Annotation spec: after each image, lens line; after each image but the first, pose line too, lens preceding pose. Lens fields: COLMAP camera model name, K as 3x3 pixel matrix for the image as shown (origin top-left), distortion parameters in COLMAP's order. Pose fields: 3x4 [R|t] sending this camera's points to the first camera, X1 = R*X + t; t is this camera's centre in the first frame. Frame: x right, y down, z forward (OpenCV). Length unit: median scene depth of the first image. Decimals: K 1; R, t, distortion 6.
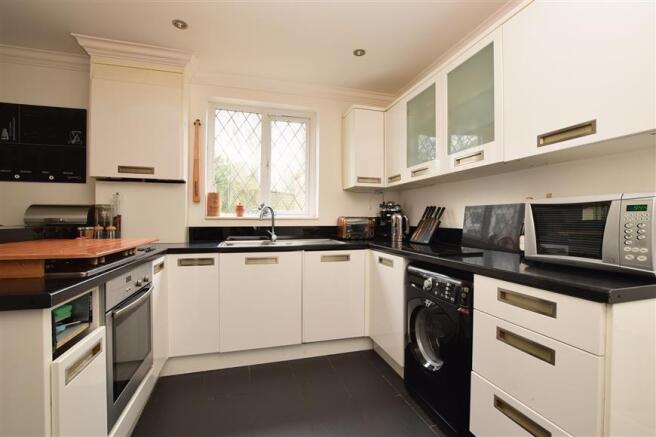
lens RADIAL K [[293.8, 0, 332.4], [0, 293.8, 217.2], [0, 0, 1]] dist [-0.019496, 0.000309]
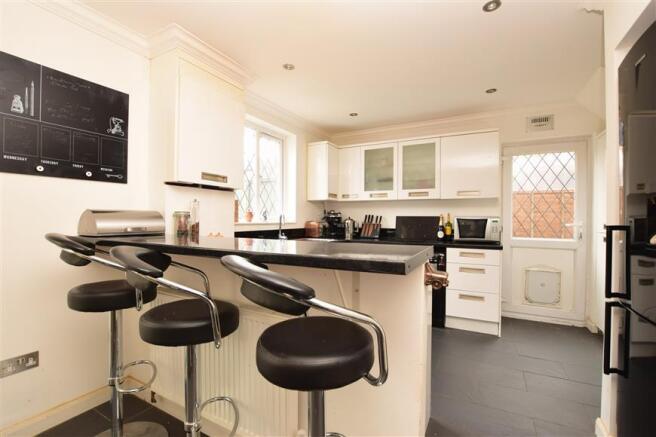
lens RADIAL K [[293.8, 0, 332.4], [0, 293.8, 217.2], [0, 0, 1]] dist [-0.019496, 0.000309]
pose [[0.702719, 0.004391, 0.711454, -1.056283], [-0.008564, 0.999961, 0.002288, -0.029475], [-0.711416, -0.007701, 0.702729, -0.004241]]
